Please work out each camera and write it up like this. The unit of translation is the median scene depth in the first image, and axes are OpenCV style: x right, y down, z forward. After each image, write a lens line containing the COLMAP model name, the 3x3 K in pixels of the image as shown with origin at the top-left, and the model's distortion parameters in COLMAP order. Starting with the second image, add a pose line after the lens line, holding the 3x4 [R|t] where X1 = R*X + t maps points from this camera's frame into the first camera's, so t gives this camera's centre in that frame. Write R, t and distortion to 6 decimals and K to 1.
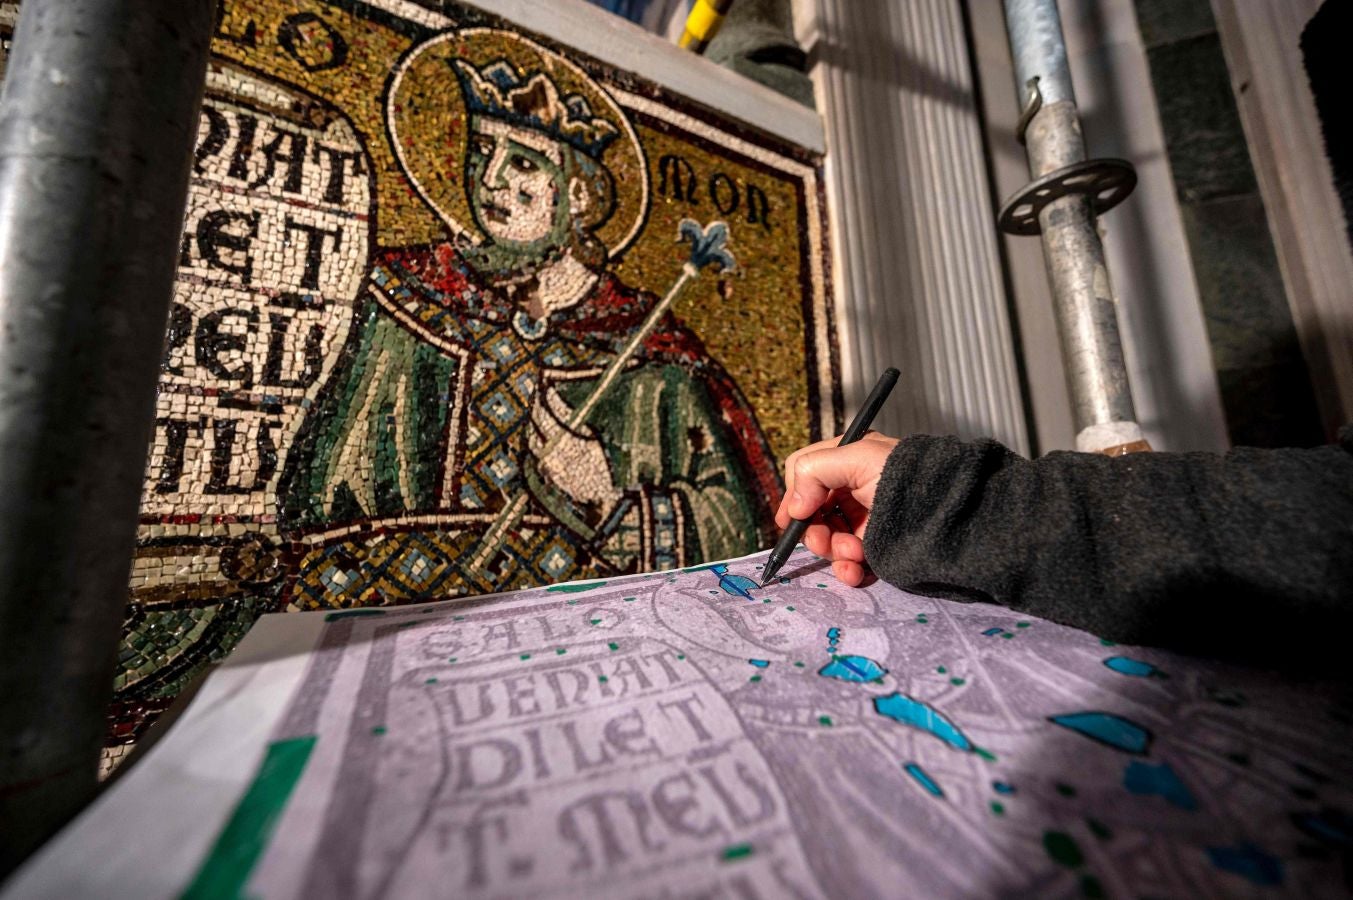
lens RADIAL K [[543.9, 0, 676.5], [0, 543.9, 450.0], [0, 0, 1]] dist [0.001554, 0.000163]
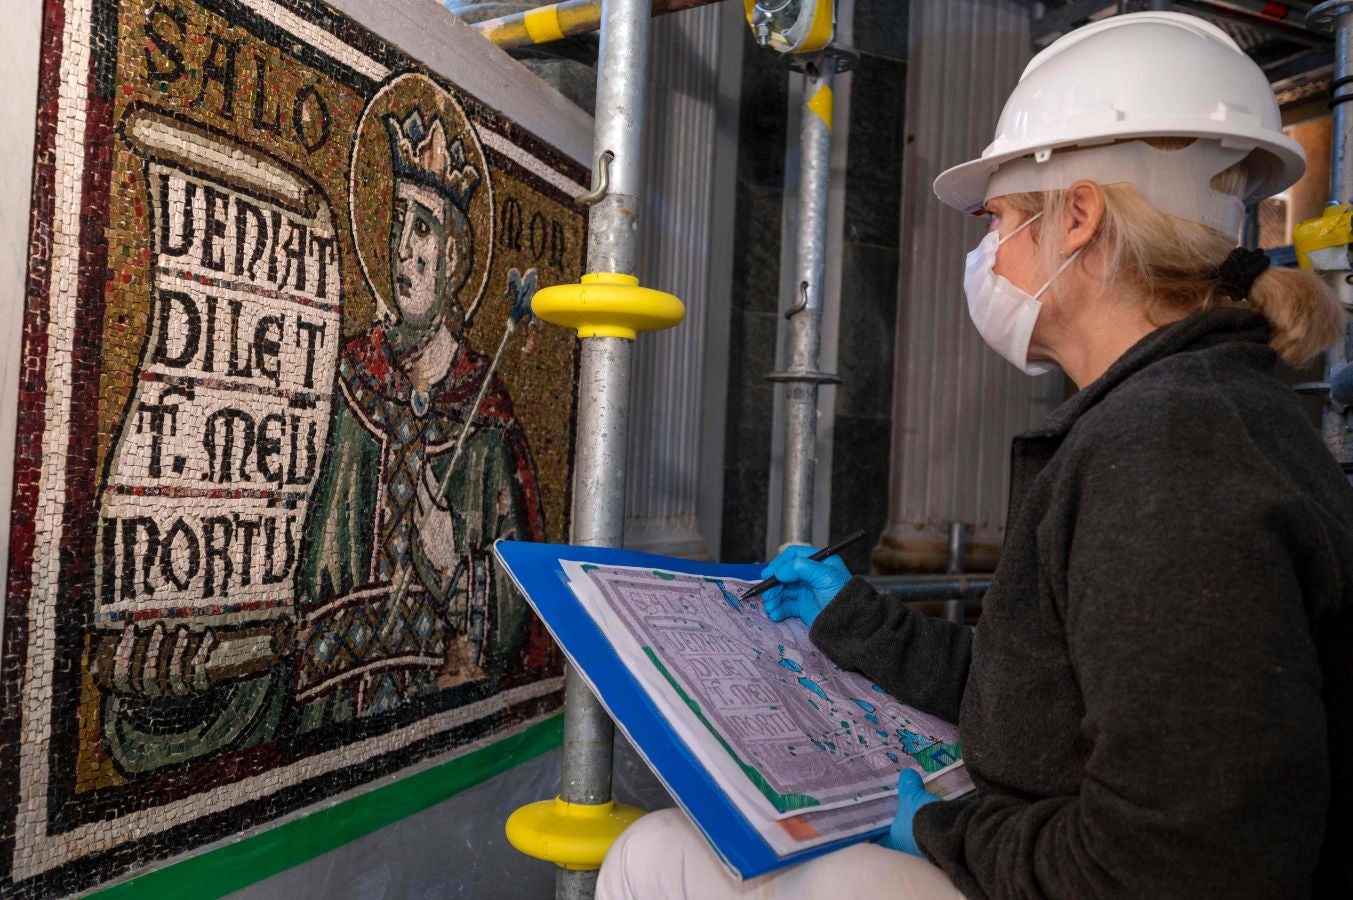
lens RADIAL K [[1193.8, 0, 676.5], [0, 1193.8, 450.0], [0, 0, 1]] dist [-0.008325, -0.002474]
pose [[0.756699, 0.091923, 0.647269, -1.374756], [-0.193428, 0.977219, 0.087348, -0.437298], [-0.624494, -0.191296, 0.757240, -1.058288]]
